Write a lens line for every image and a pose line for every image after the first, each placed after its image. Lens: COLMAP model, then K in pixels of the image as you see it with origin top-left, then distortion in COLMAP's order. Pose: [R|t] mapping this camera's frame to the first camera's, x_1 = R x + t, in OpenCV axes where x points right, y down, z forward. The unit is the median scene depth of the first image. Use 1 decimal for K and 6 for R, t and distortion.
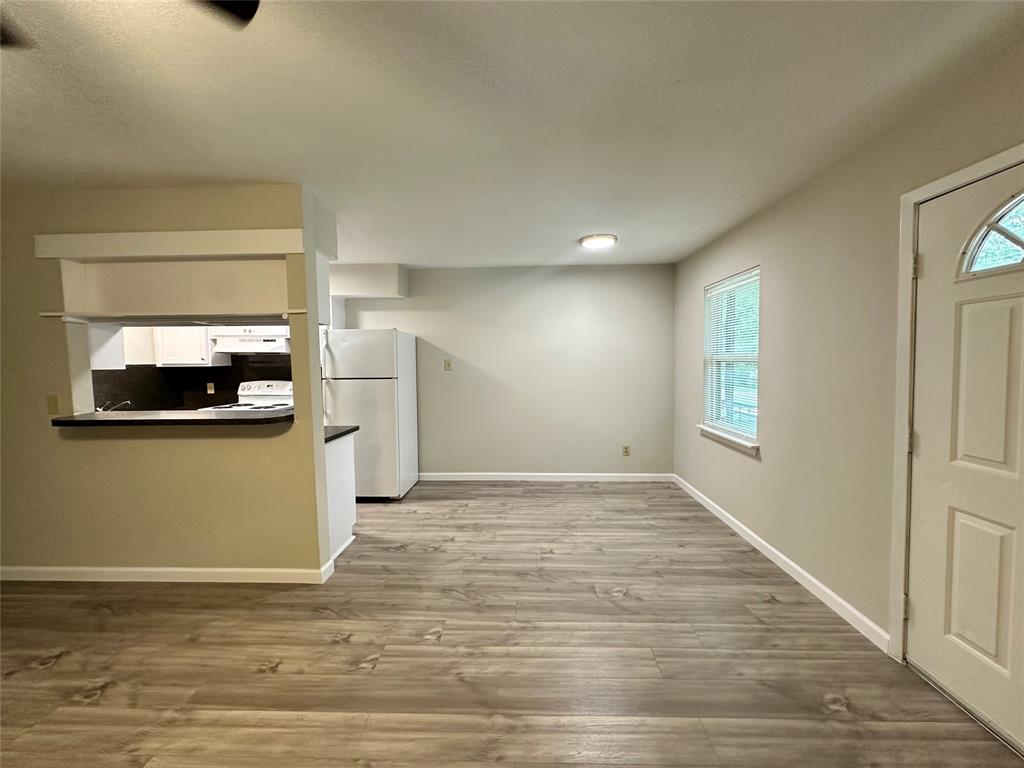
lens RADIAL K [[408.3, 0, 510.6], [0, 408.3, 383.6], [0, 0, 1]] dist [-0.003912, 0.001284]
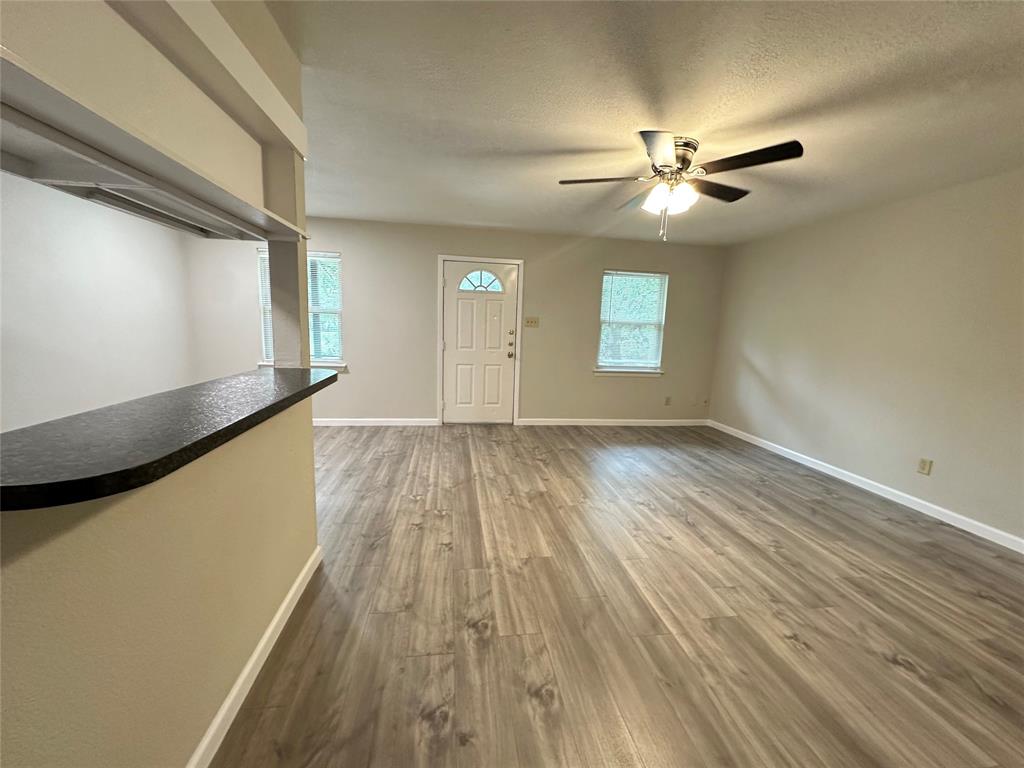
lens RADIAL K [[408.3, 0, 512.7], [0, 408.3, 382.7], [0, 0, 1]] dist [-0.003912, 0.001284]
pose [[-0.182051, -0.140291, 0.973230, -1.896461], [0.022107, 0.988935, 0.146691, -0.006996], [-0.983041, 0.048220, -0.176935, 1.037811]]
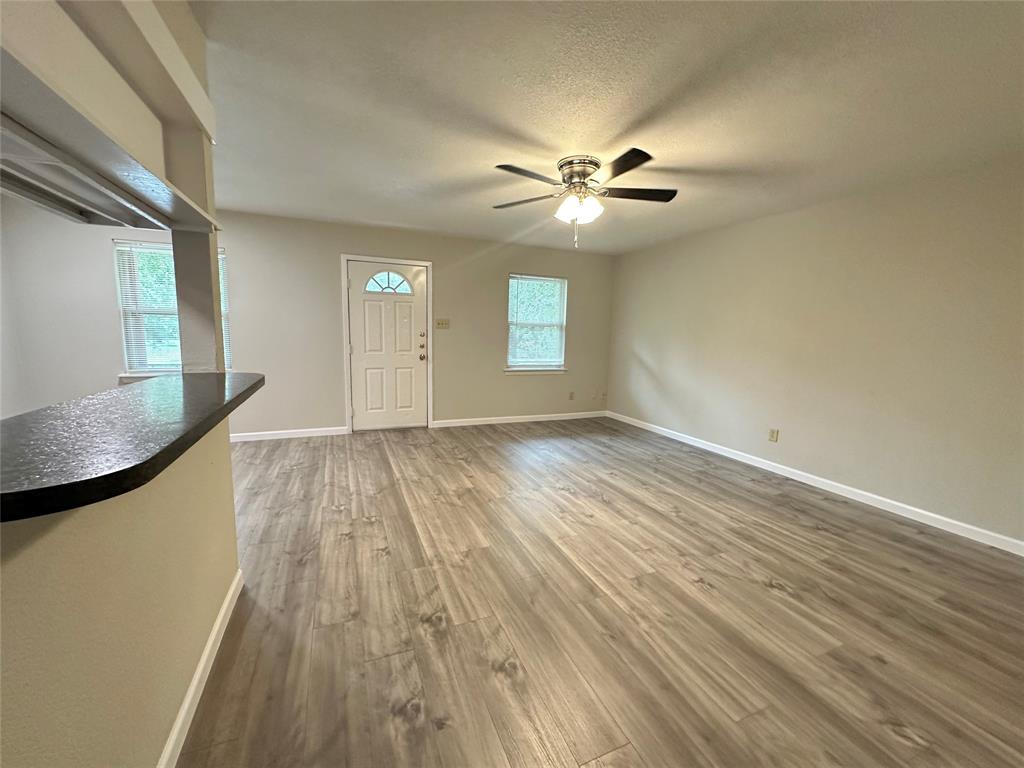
lens RADIAL K [[408.3, 0, 511.6], [0, 408.3, 382.0], [0, 0, 1]] dist [-0.003912, 0.001284]
pose [[-0.420021, -0.115902, 0.900083, -1.915444], [0.031199, 0.989381, 0.141960, 0.006992], [-0.906978, 0.087708, -0.411945, 1.159756]]
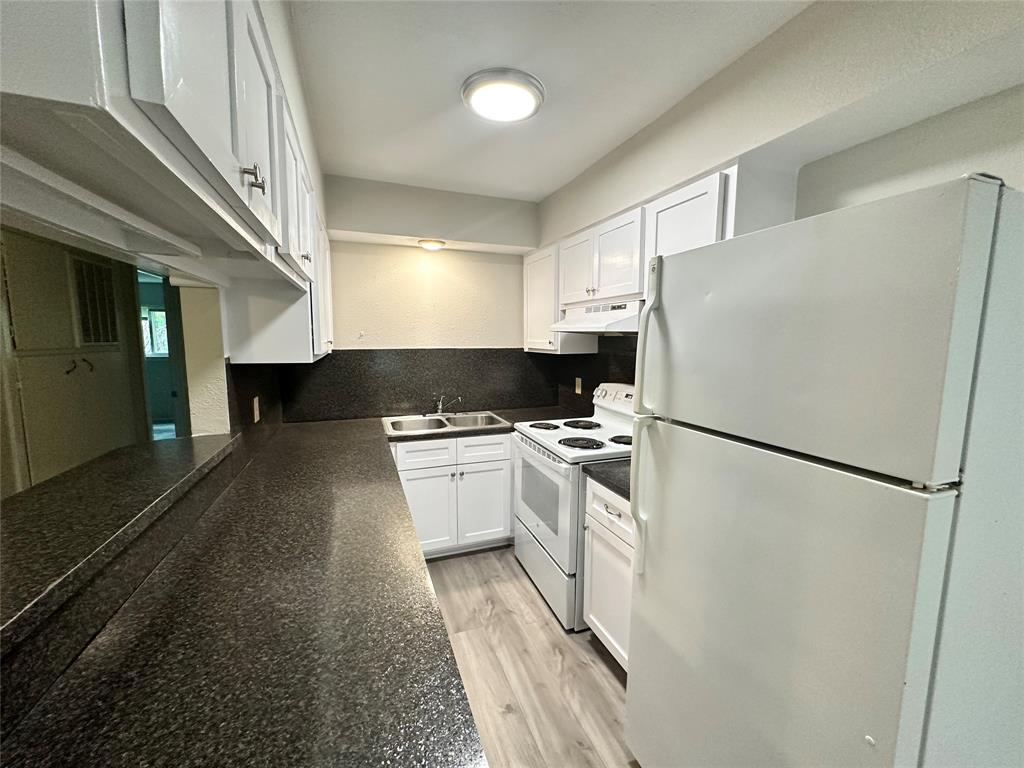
lens RADIAL K [[408.3, 0, 512.1], [0, 408.3, 384.3], [0, 0, 1]] dist [-0.003912, 0.001284]
pose [[0.387441, 0.114805, -0.914718, -0.169615], [-0.058873, 0.993272, 0.099727, -0.051088], [0.920013, 0.015214, 0.391593, 0.641239]]
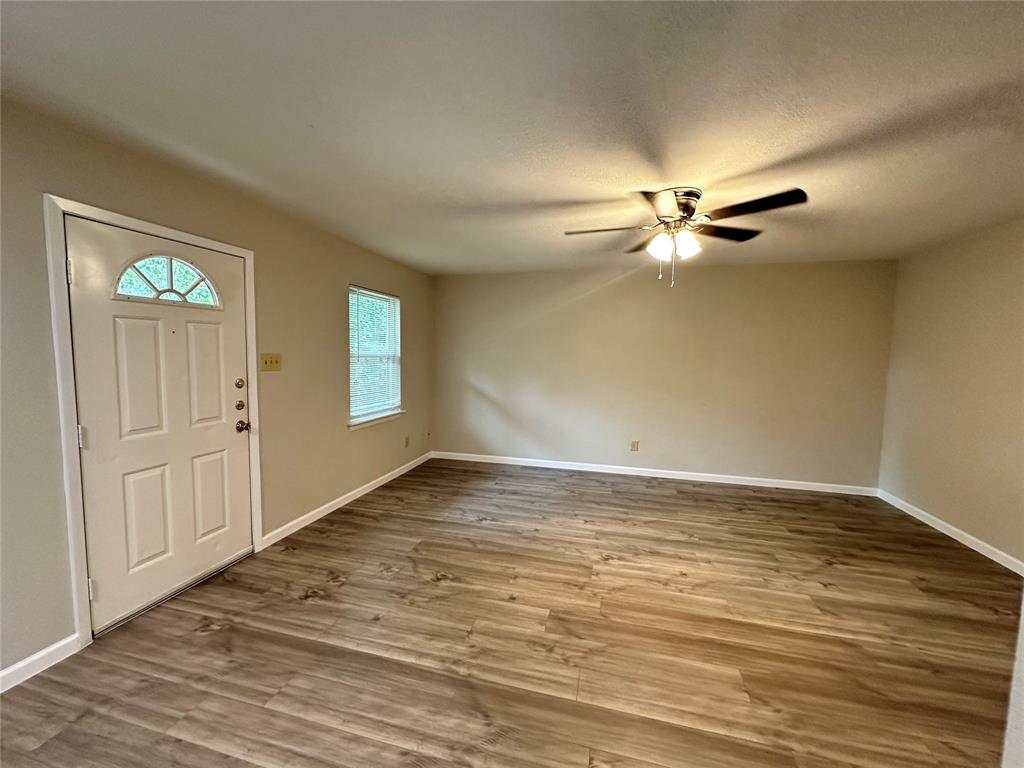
lens RADIAL K [[408.3, 0, 510.9], [0, 408.3, 383.0], [0, 0, 1]] dist [-0.003912, 0.001284]
pose [[-0.974608, -0.021362, 0.222896, -0.357377], [0.007974, 0.991497, 0.129889, -0.128242], [-0.223775, 0.128368, -0.966150, 1.759262]]
